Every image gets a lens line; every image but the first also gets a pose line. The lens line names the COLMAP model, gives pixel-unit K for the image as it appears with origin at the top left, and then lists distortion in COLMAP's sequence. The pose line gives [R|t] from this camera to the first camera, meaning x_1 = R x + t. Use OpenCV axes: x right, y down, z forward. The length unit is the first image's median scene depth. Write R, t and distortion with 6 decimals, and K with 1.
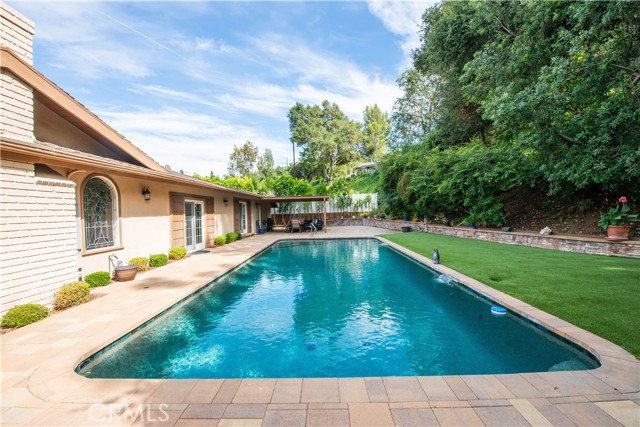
lens RADIAL K [[254.5, 0, 320.6], [0, 254.5, 217.1], [0, 0, 1]] dist [-0.017742, -0.000082]
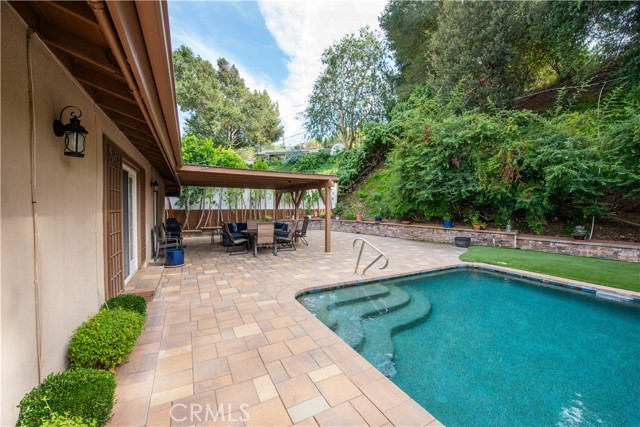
lens RADIAL K [[254.5, 0, 320.6], [0, 254.5, 217.1], [0, 0, 1]] dist [-0.017742, -0.000082]
pose [[0.877226, 0.012360, 0.479918, -0.157572], [-0.019189, 0.999772, 0.009326, -0.006325], [-0.479694, -0.017390, 0.877264, 0.402055]]
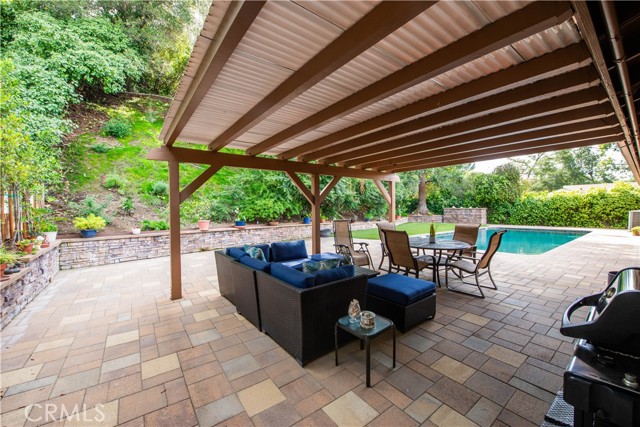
lens RADIAL K [[254.5, 0, 320.6], [0, 254.5, 217.1], [0, 0, 1]] dist [-0.017742, -0.000082]
pose [[-0.620136, 0.006516, 0.784467, -0.168075], [0.039643, 0.998948, 0.023041, -0.012293], [-0.783492, 0.045387, -0.619742, 0.934214]]
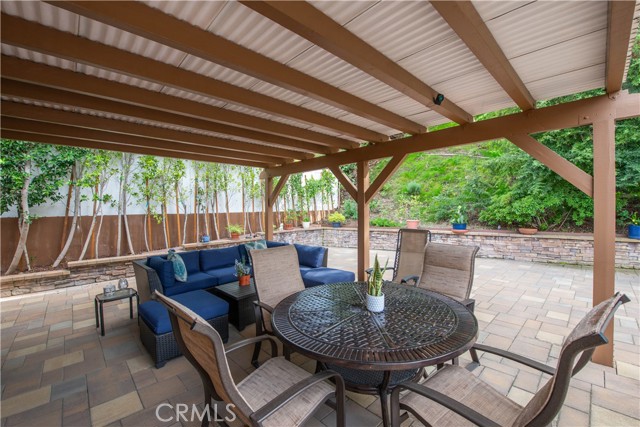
lens RADIAL K [[268.0, 0, 320.0], [0, 268.0, 213.5], [0, 0, 1]] dist [-0.019462, -0.000089]
pose [[0.706516, 0.005998, 0.707672, -0.128841], [0.007213, 0.999851, -0.015676, -0.009877], [-0.707660, 0.016180, 0.706367, 0.697284]]
